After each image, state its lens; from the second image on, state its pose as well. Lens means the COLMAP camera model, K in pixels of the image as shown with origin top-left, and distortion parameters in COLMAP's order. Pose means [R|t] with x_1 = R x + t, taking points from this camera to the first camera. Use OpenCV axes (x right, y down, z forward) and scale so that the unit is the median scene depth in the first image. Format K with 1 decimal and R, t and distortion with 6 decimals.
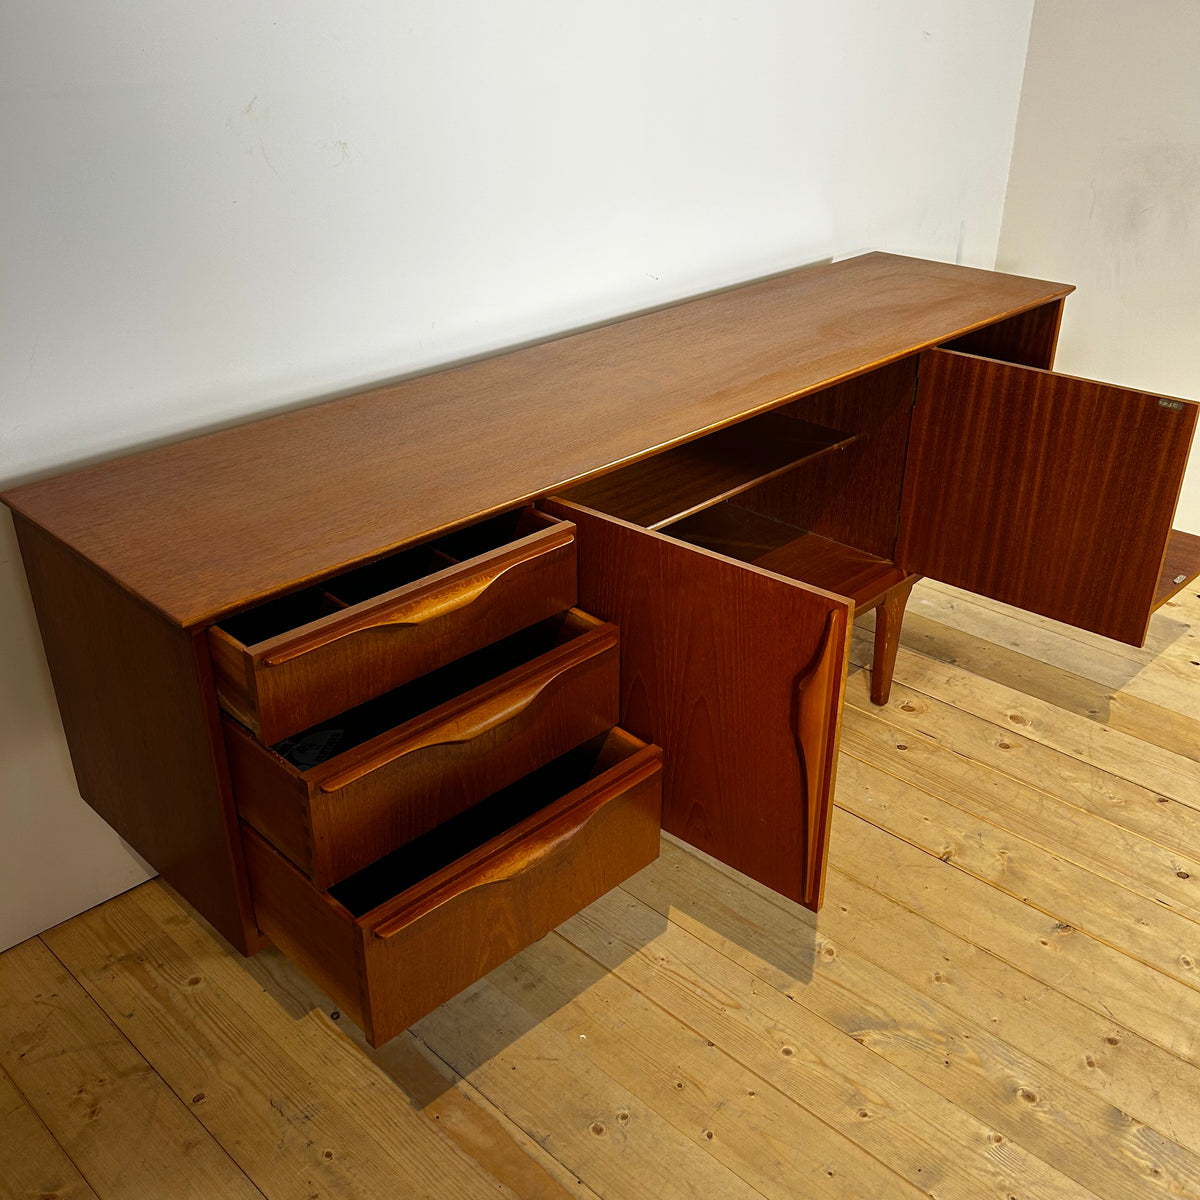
lens RADIAL K [[1212.2, 0, 604.0], [0, 1212.2, 597.8], [0, 0, 1]] dist [0.105216, -0.228987]
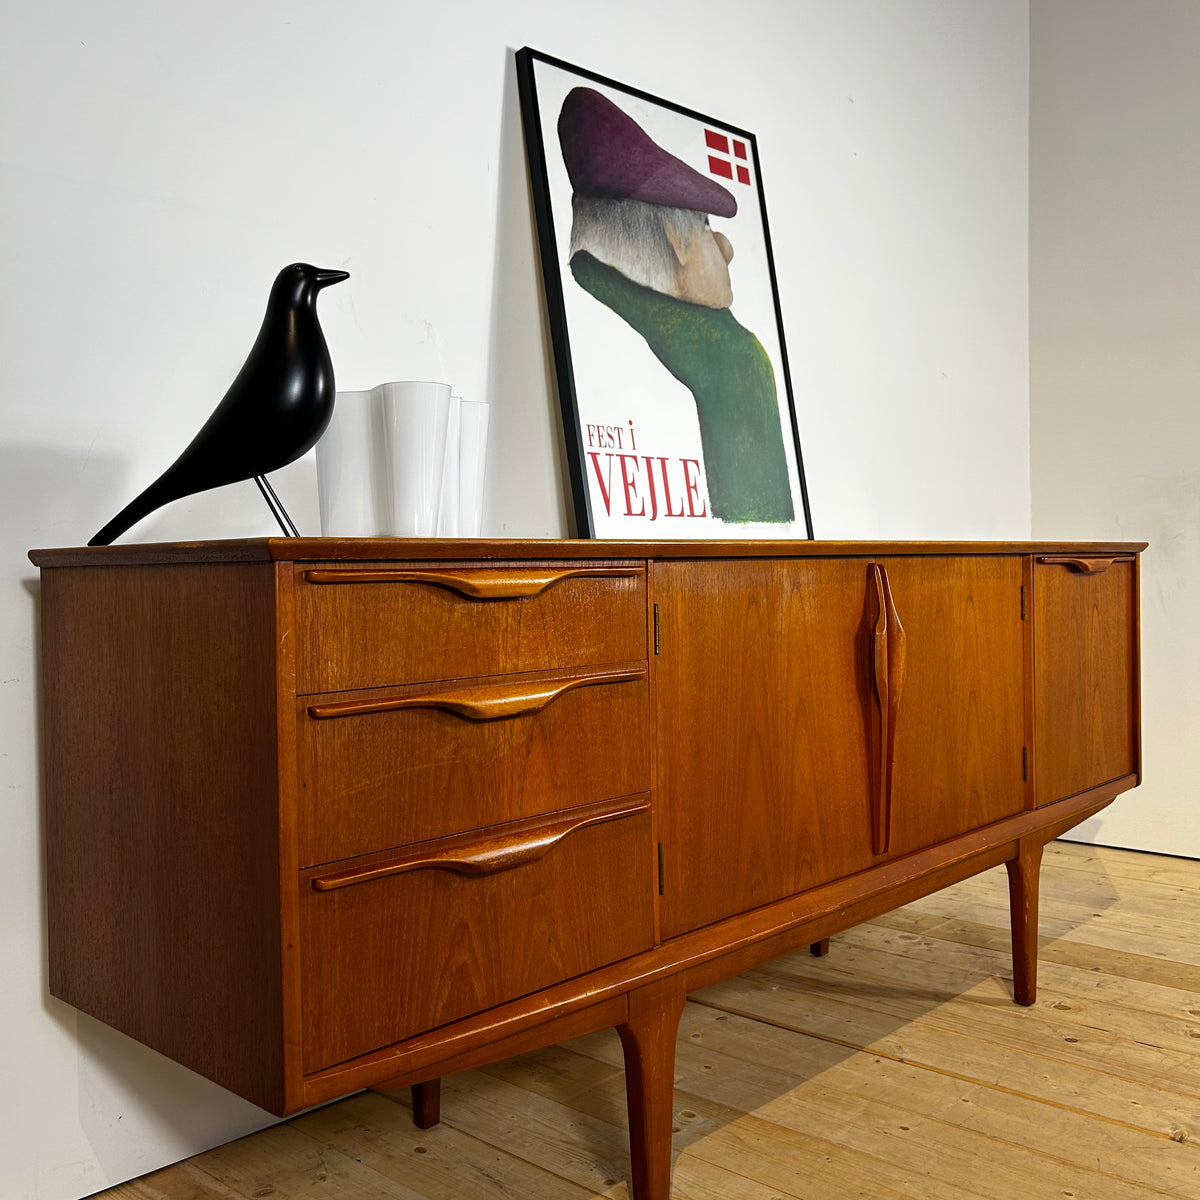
lens RADIAL K [[1214.3, 0, 597.4], [0, 1214.3, 597.0], [0, 0, 1]] dist [0.030732, -0.034758]
pose [[0.999543, -0.017307, 0.024799, -0.099092], [0.026600, 0.893264, -0.448744, 0.266305], [-0.014386, 0.449199, 0.893316, 0.203572]]
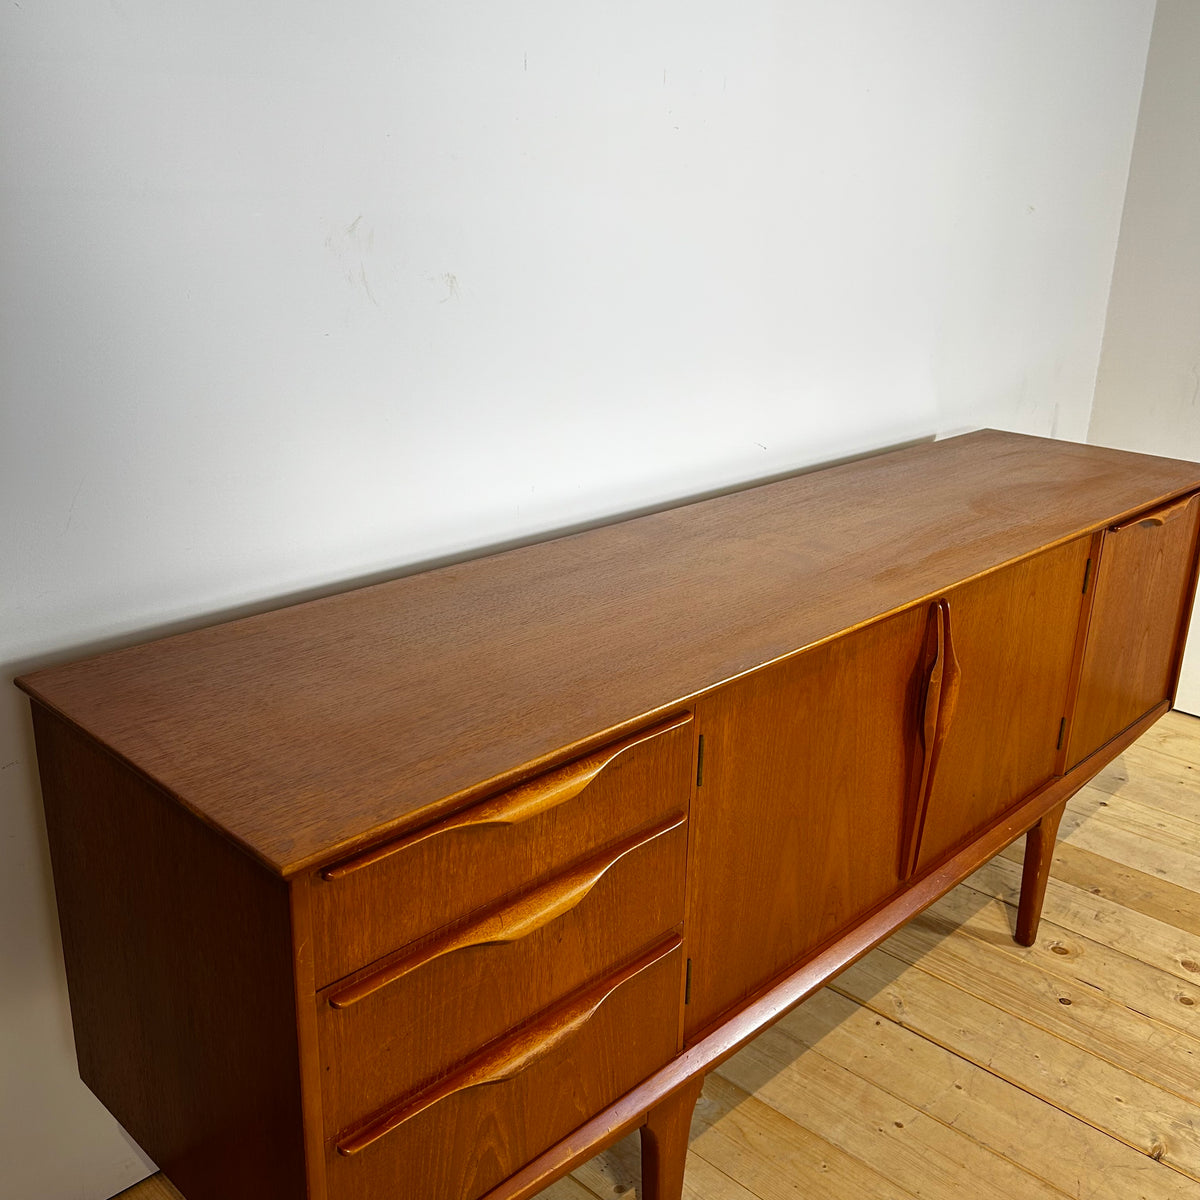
lens RADIAL K [[1215.2, 0, 606.4], [0, 1215.2, 599.2], [0, 0, 1]] dist [0.028036, -0.025214]
pose [[0.999510, 0.020712, 0.023486, -0.115137], [-0.016834, 0.987810, -0.154750, -0.017057], [-0.026405, 0.154278, 0.987674, 0.182843]]
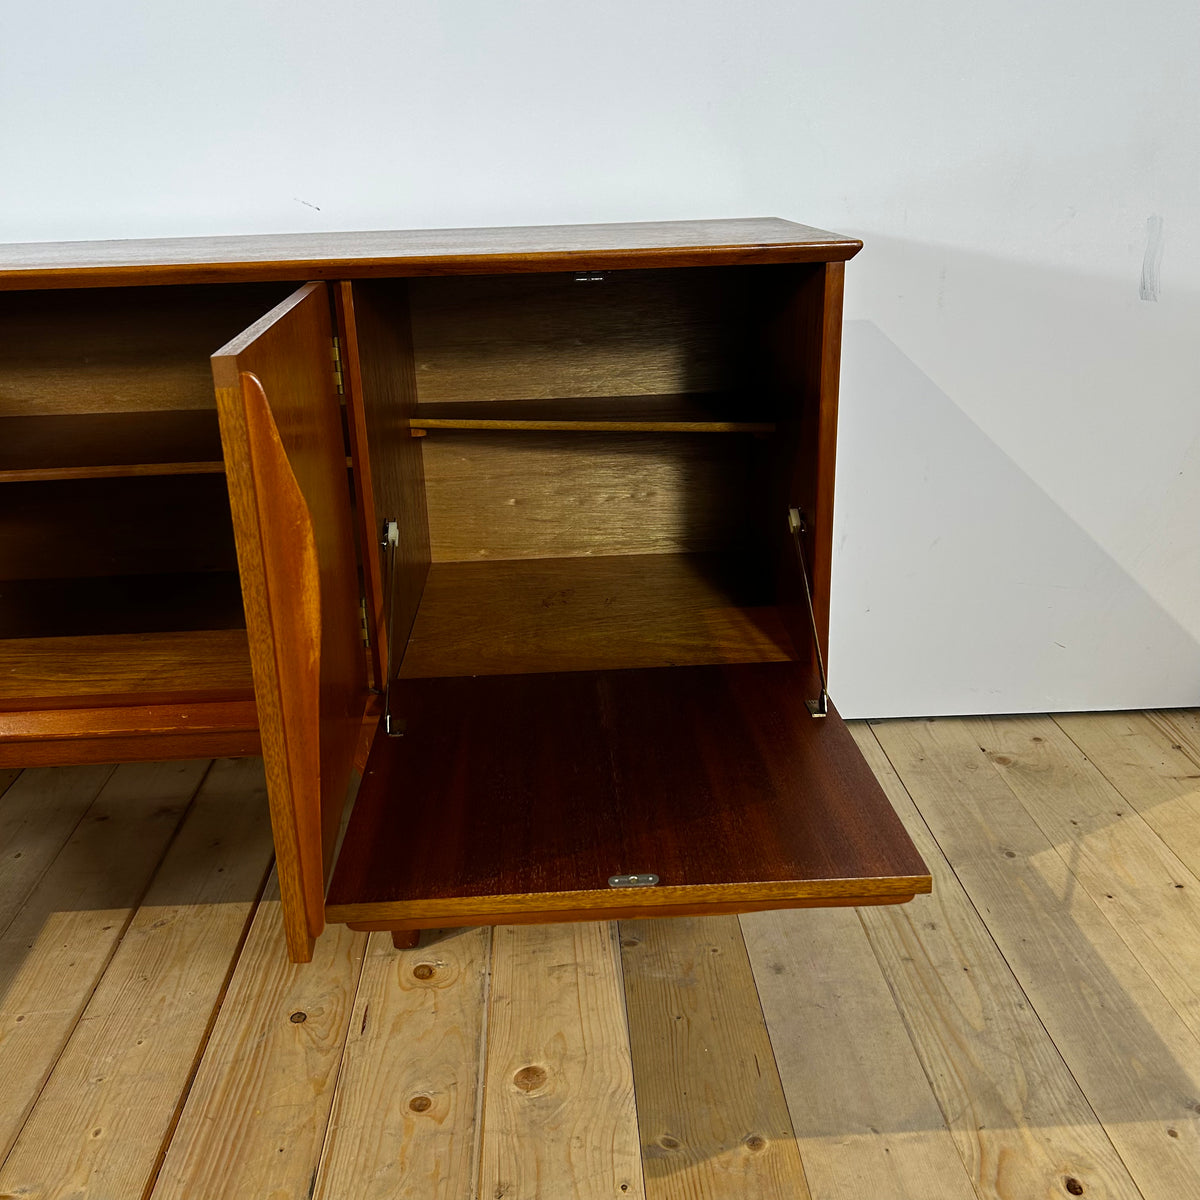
lens RADIAL K [[1214.3, 0, 597.4], [0, 1214.3, 597.0], [0, 0, 1]] dist [0.030732, -0.034758]
pose [[0.729192, 0.212975, -0.650324, 0.823324], [-0.293984, 0.955665, -0.016666, -0.111160], [0.617942, 0.203338, 0.759474, 0.781749]]
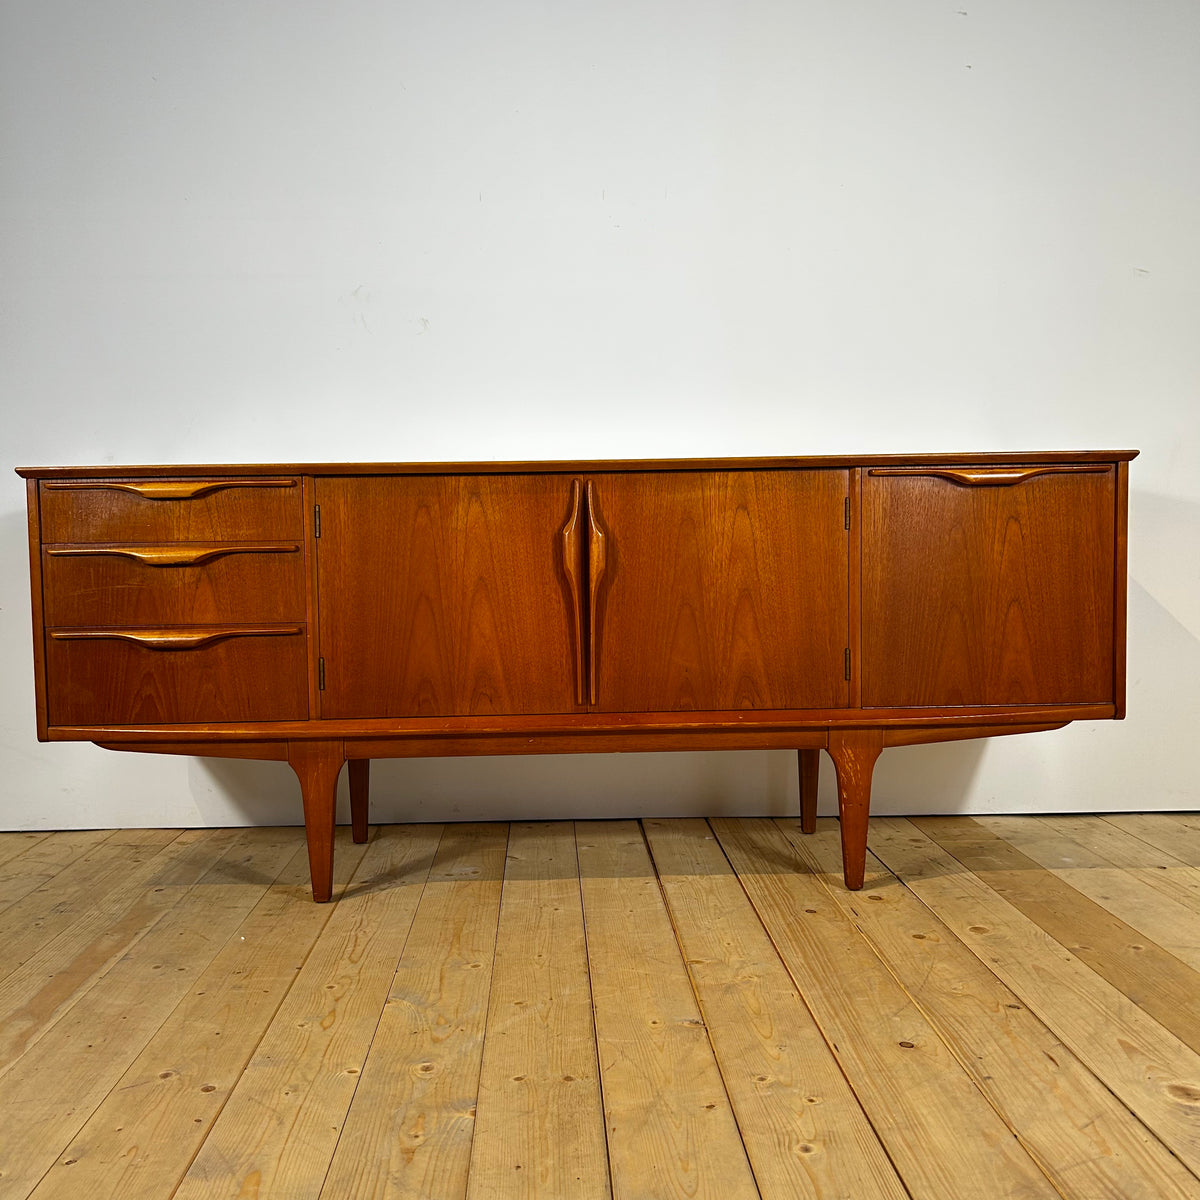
lens RADIAL K [[1217.5, 0, 600.0], [0, 1217.5, 600.0], [0, 0, 1]] dist [0.063782, -0.107344]
pose [[0.726654, 0.031118, -0.686298, 0.908799], [-0.309493, 0.906689, -0.286581, 0.272287], [0.613342, 0.420650, 0.668480, 0.285033]]
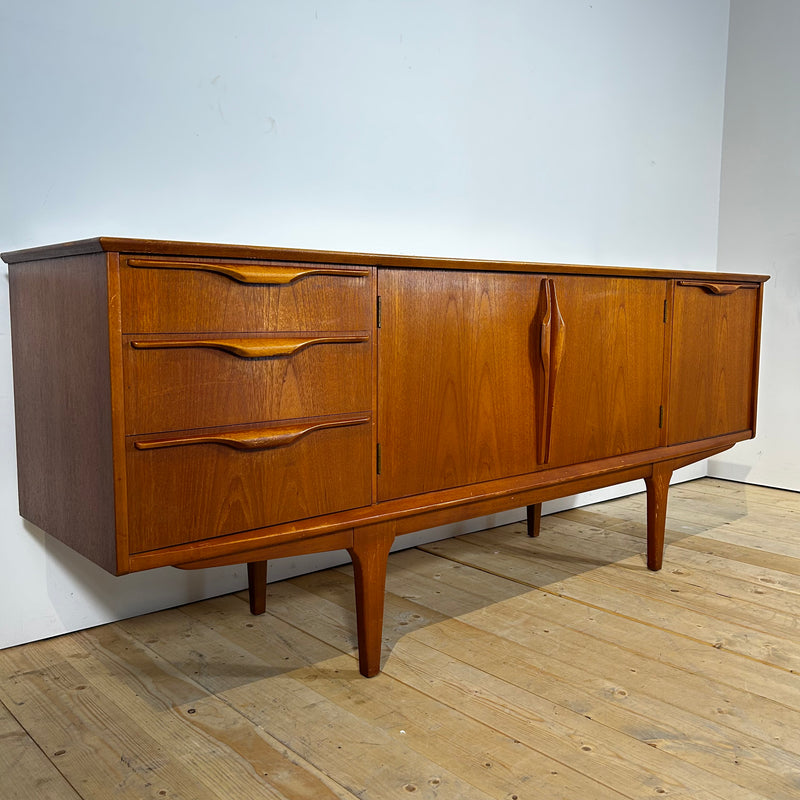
lens RADIAL K [[807.6, 0, 403.2], [0, 807.6, 399.2], [0, 0, 1]] dist [0.062811, -0.088857]
pose [[0.997467, 0.012798, -0.069963, 0.029043], [-0.037590, 0.929924, -0.365826, 0.318380], [0.060379, 0.367529, 0.928050, 0.173736]]
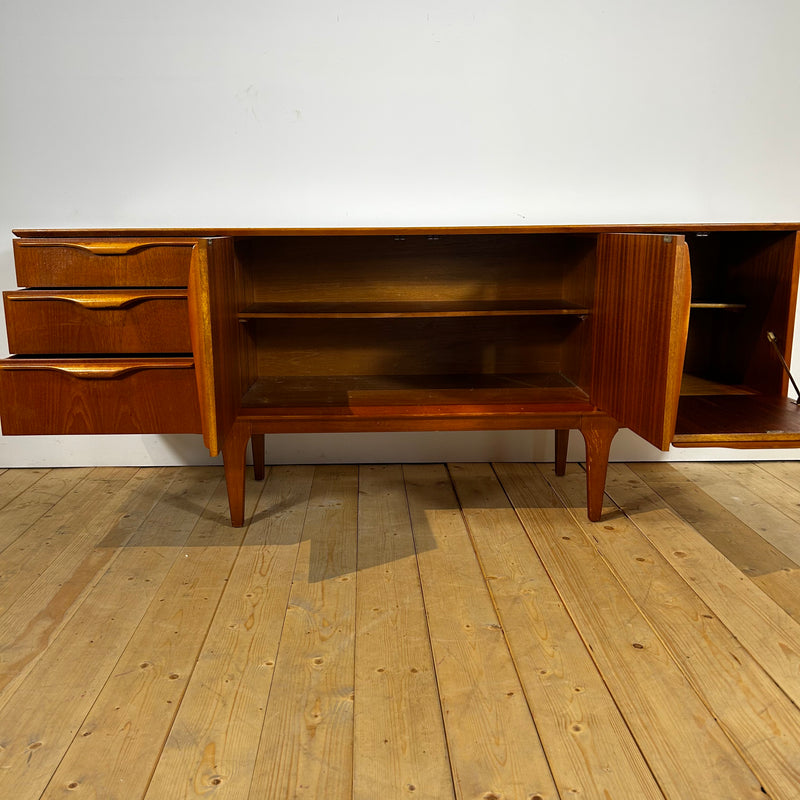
lens RADIAL K [[808.1, 0, 402.6], [0, 808.1, 398.5], [0, 0, 1]] dist [0.105216, -0.228987]
pose [[0.728155, 0.140748, -0.670805, 0.846556], [-0.316590, 0.937097, -0.147035, 0.206736], [0.607915, 0.319434, 0.726912, 0.268033]]
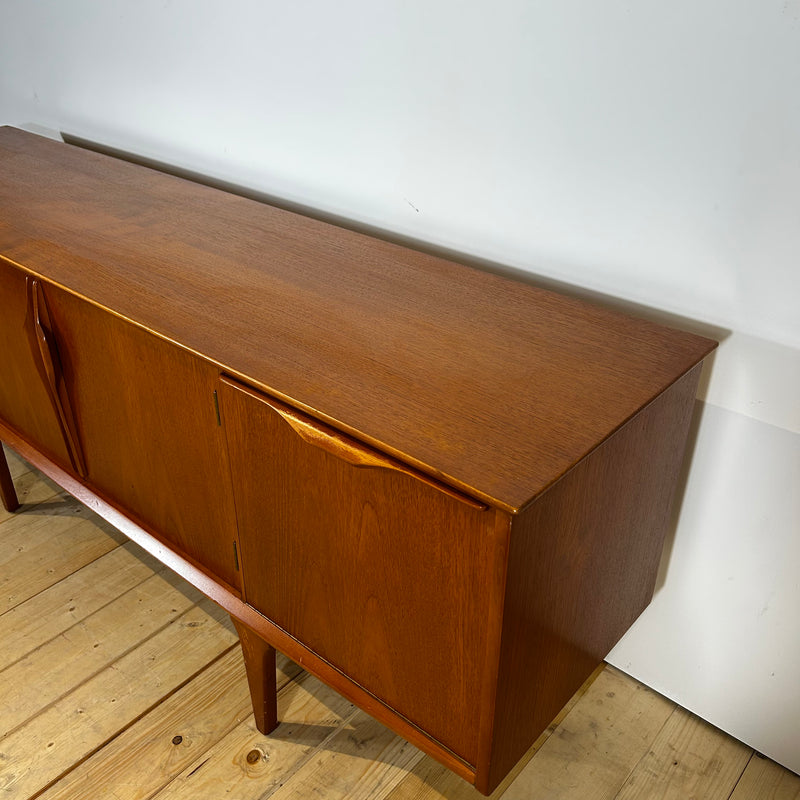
lens RADIAL K [[822.0, 0, 400.0], [0, 822.0, 400.0], [0, 0, 1]] dist [0.009665, -0.004916]
pose [[0.065956, 0.513550, -0.855521, 0.810763], [-0.466449, 0.773809, 0.428539, -0.515921], [0.882086, 0.370792, 0.290582, 1.090006]]
